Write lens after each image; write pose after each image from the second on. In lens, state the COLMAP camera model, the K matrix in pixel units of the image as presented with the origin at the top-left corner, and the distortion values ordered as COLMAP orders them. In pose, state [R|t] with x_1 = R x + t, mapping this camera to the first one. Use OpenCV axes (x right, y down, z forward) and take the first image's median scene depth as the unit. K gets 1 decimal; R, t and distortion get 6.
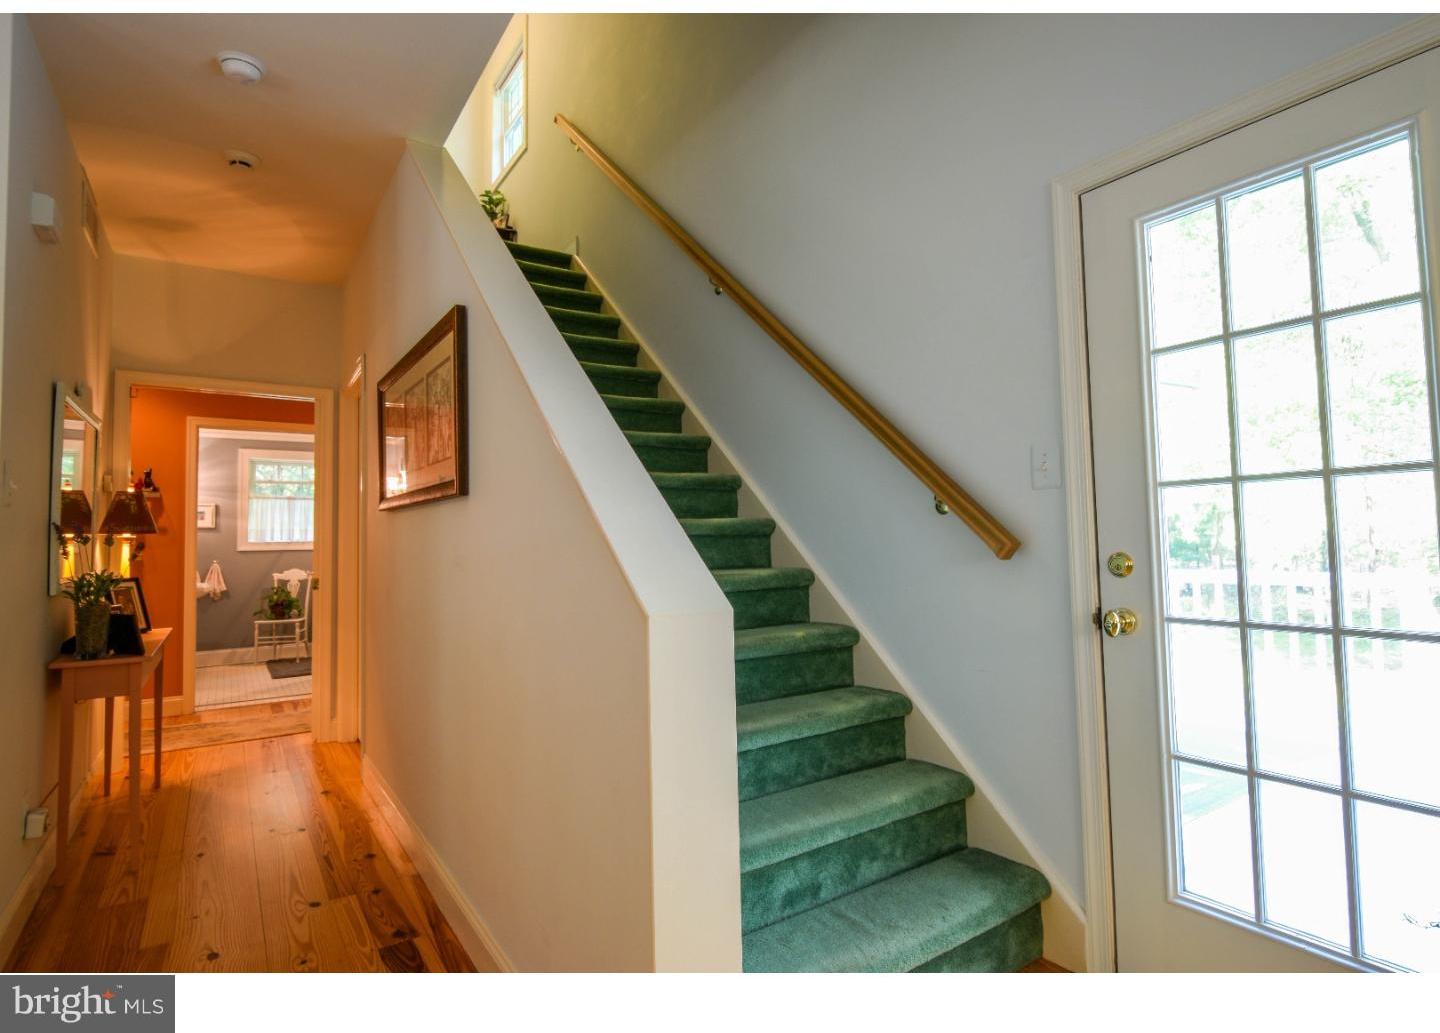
lens RADIAL K [[732.5, 0, 718.2], [0, 732.5, 501.7], [0, 0, 1]] dist [0.002146, -0.004324]
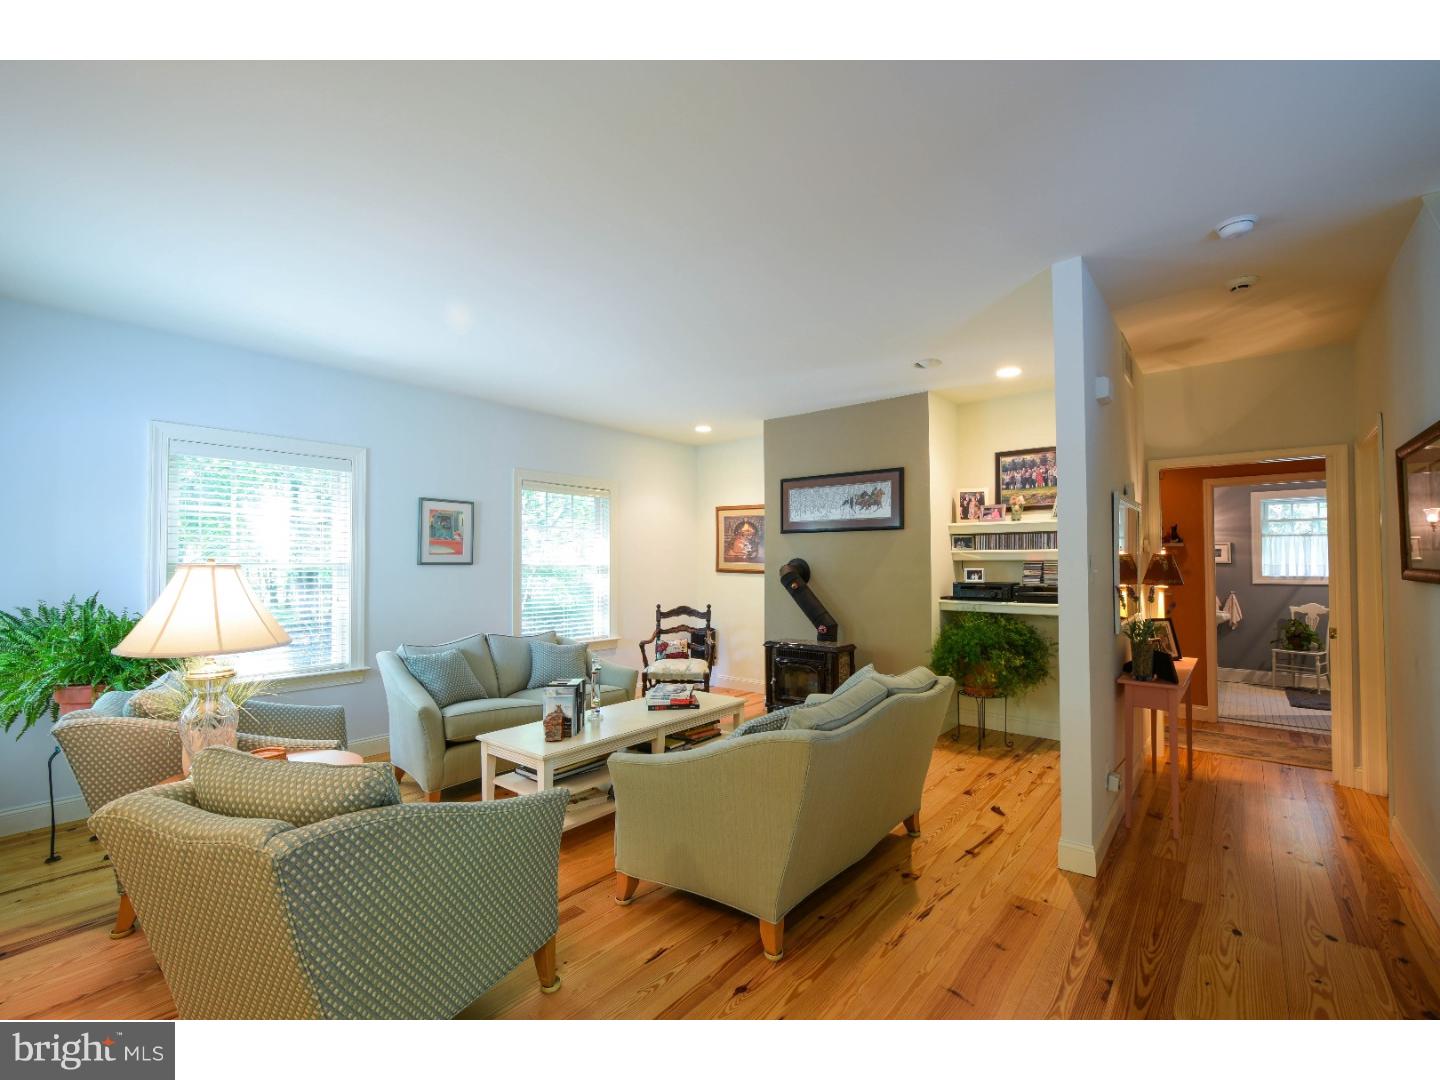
lens RADIAL K [[630.3, 0, 727.7], [0, 630.3, 550.0], [0, 0, 1]] dist [-0.005899, 0.000107]
pose [[0.287960, -0.002230, -0.957640, 0.072456], [0.046816, 0.998834, 0.011752, -0.070301], [0.956497, -0.048217, 0.287729, -0.095418]]
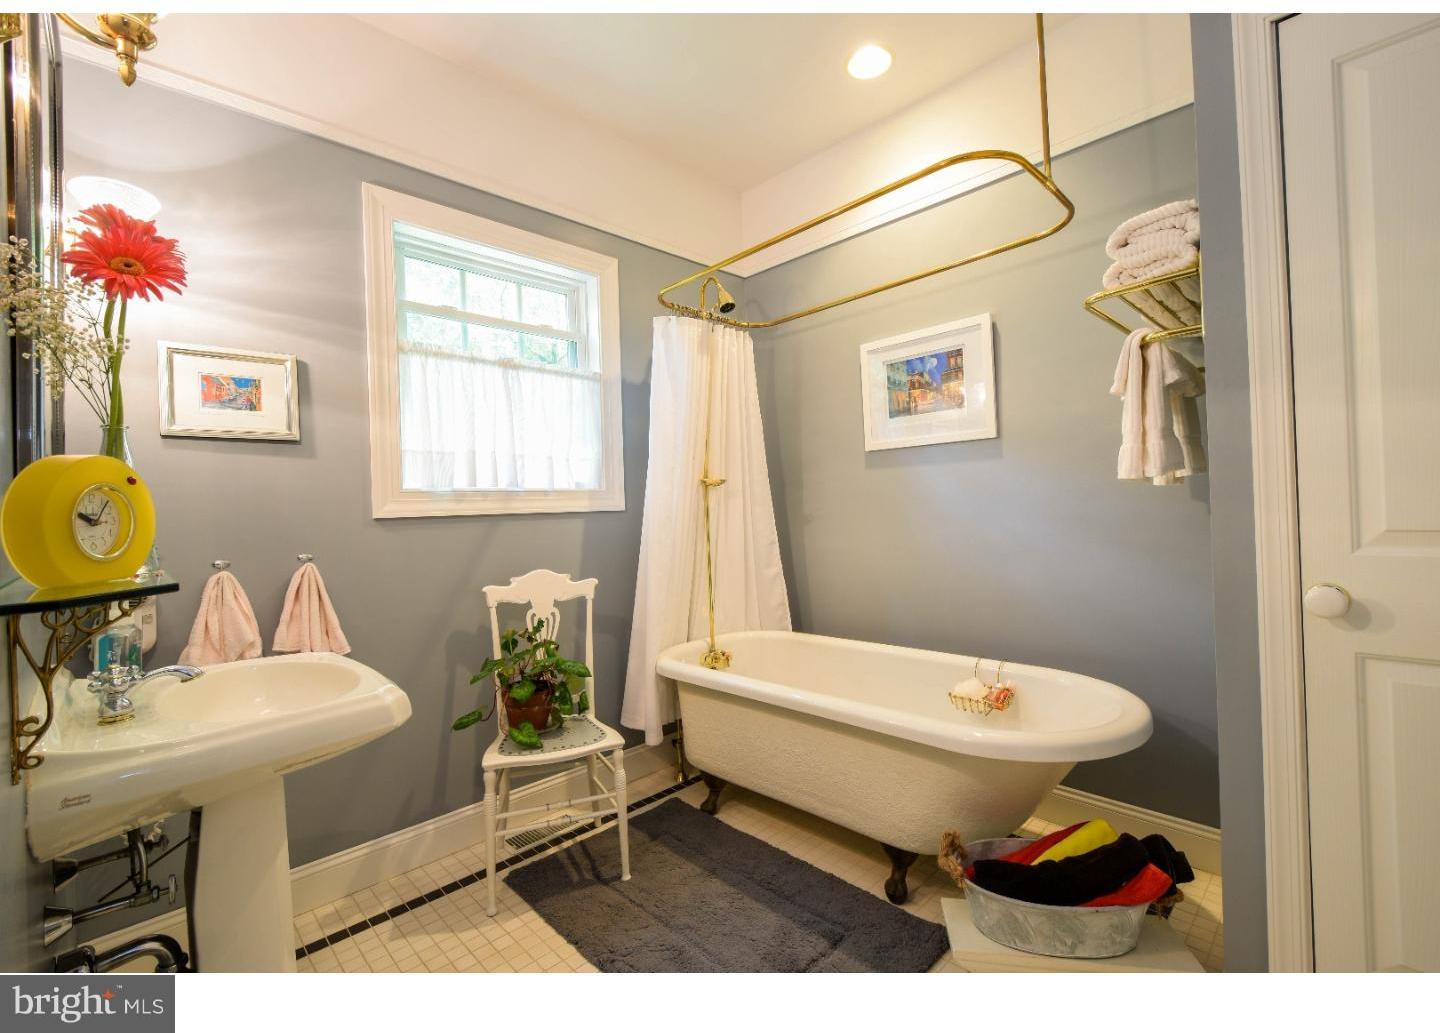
lens RADIAL K [[628.2, 0, 723.1], [0, 628.2, 501.7], [0, 0, 1]] dist [0.000866, -0.000098]
pose [[0.983627, -0.012732, 0.179767, -1.181801], [0.005507, 0.999159, 0.040634, 0.106166], [-0.180134, -0.038979, 0.982870, 1.512543]]
